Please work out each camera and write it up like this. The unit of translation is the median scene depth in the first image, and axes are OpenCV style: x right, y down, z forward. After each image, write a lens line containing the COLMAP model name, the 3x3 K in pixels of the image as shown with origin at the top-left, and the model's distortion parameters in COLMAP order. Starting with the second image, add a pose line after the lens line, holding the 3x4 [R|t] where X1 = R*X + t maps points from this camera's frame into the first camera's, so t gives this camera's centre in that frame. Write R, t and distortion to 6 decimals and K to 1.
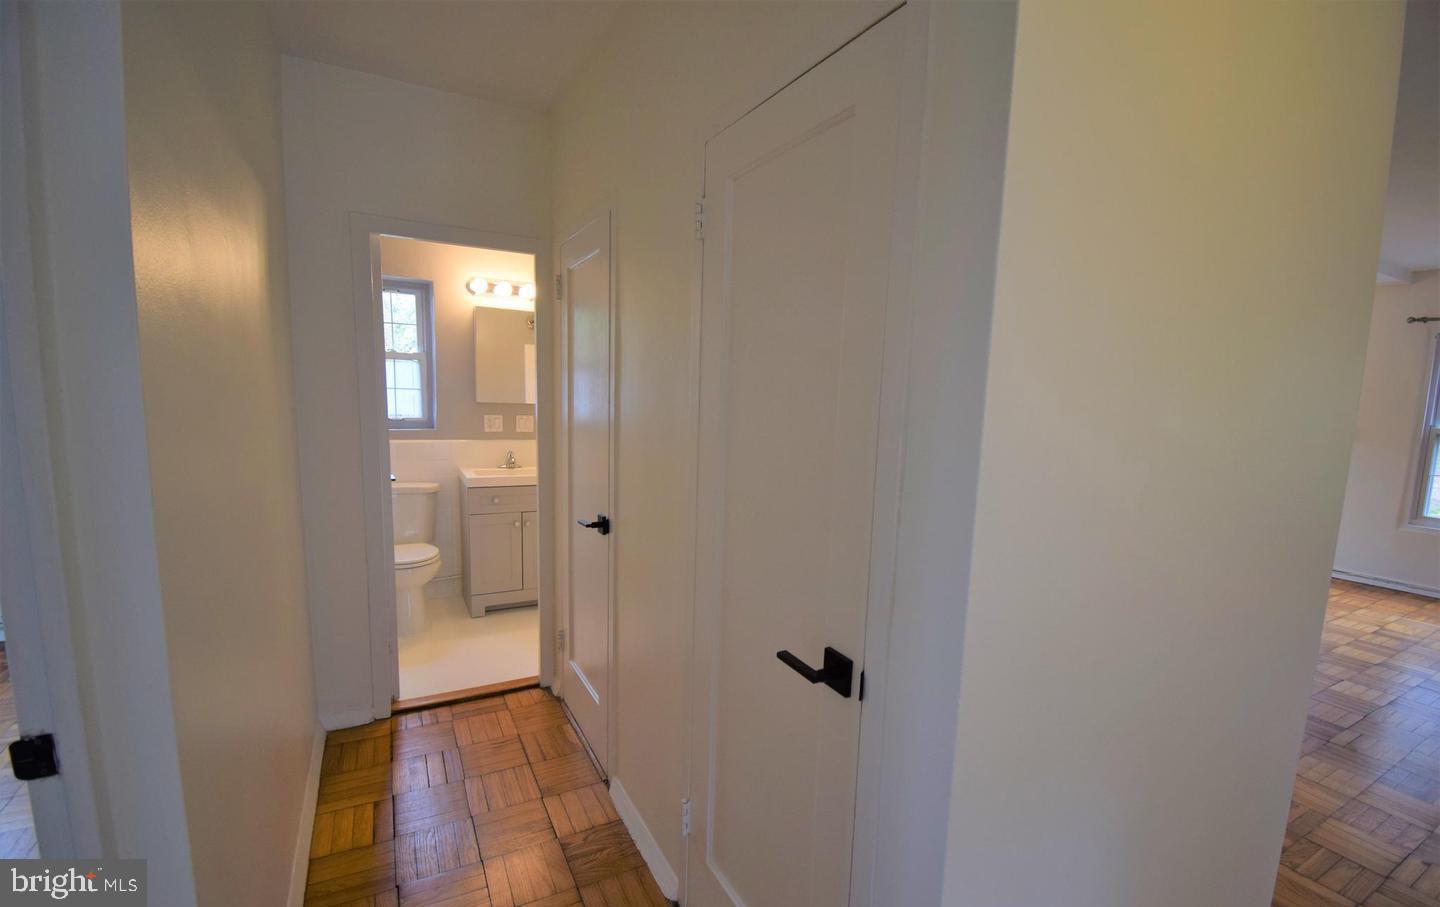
lens RADIAL K [[631.7, 0, 728.0], [0, 631.7, 478.0], [0, 0, 1]] dist [0.024035, -0.028655]
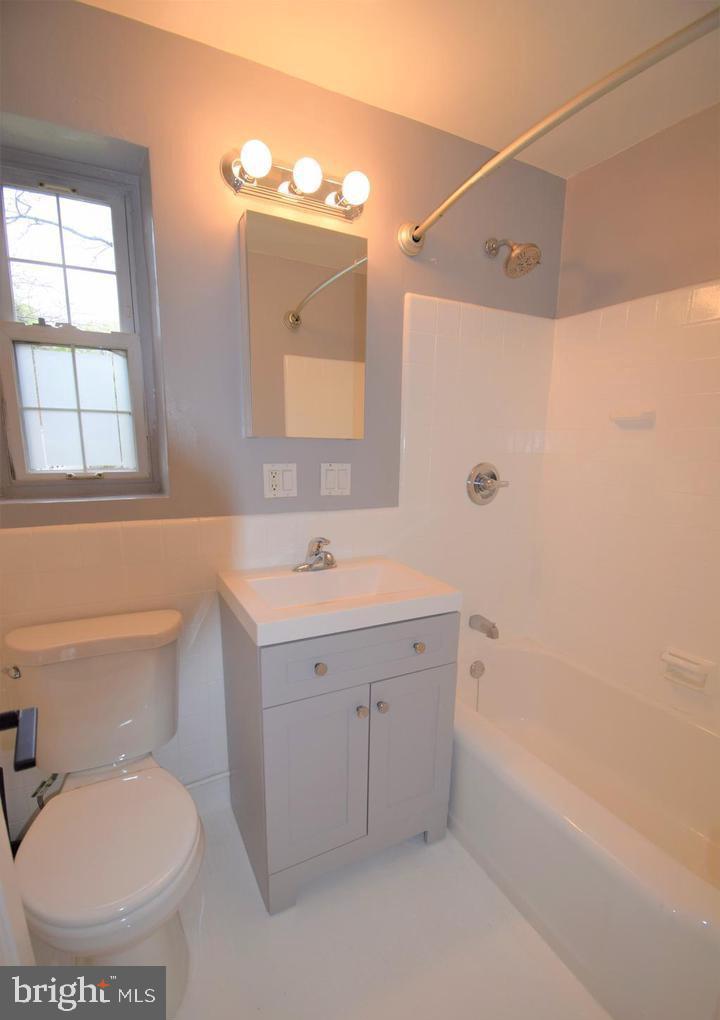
lens RADIAL K [[474.0, 0, 360.0], [0, 474.0, 546.1], [0, 0, 1]] dist [0.026213, -0.032600]
pose [[0.999601, -0.011863, -0.025647, -0.302408], [0.014132, 0.995827, 0.090164, -0.068501], [0.024471, -0.090490, 0.995597, 0.633219]]
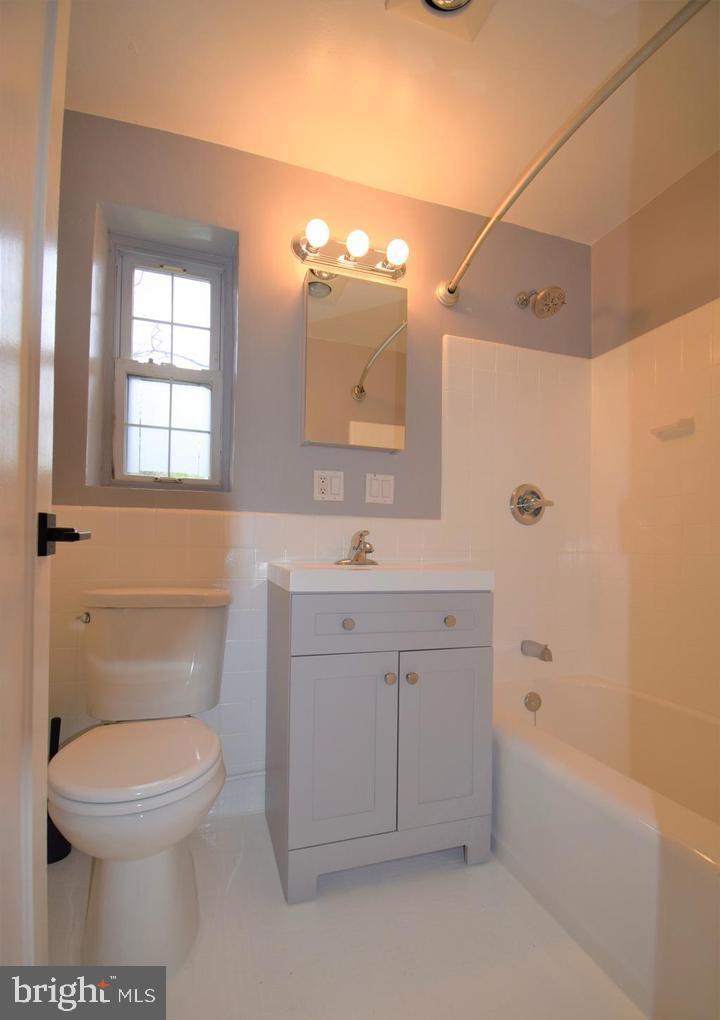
lens RADIAL K [[474.0, 0, 360.0], [0, 474.0, 546.1], [0, 0, 1]] dist [0.026213, -0.032600]
pose [[0.982240, -0.019056, -0.186656, -0.269812], [-0.007639, 0.989943, -0.141264, 0.025143], [0.187471, 0.140181, 0.972216, 0.614616]]
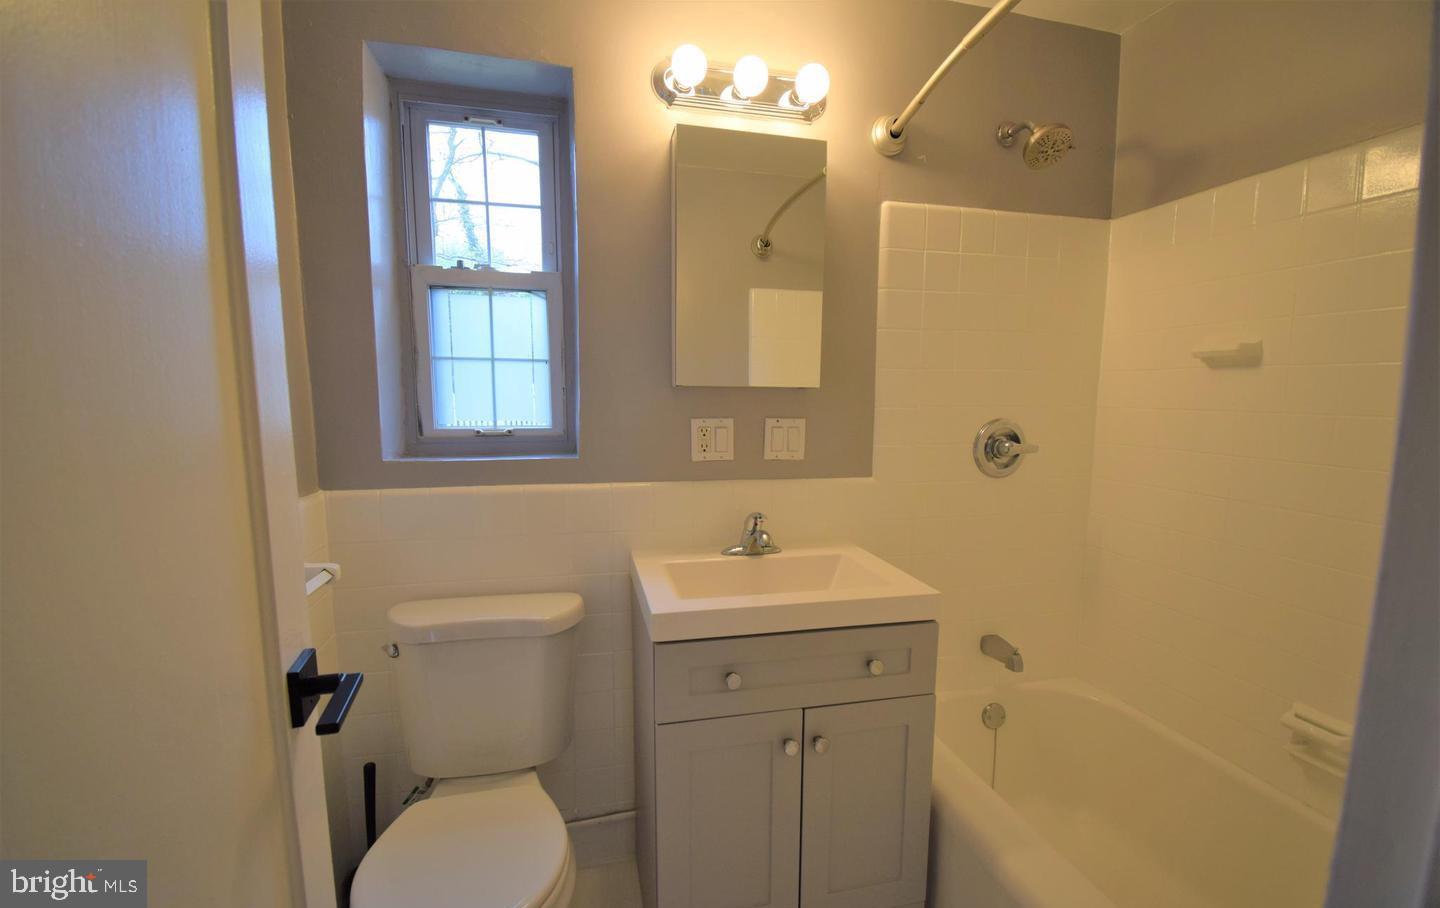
lens RADIAL K [[631.7, 0, 728.0], [0, 631.7, 478.5], [0, 0, 1]] dist [0.024035, -0.028655]
pose [[0.965217, 0.007297, -0.261347, -0.260192], [-0.007884, 0.999968, -0.001195, -0.062184], [0.261330, 0.003214, 0.965244, 0.627188]]
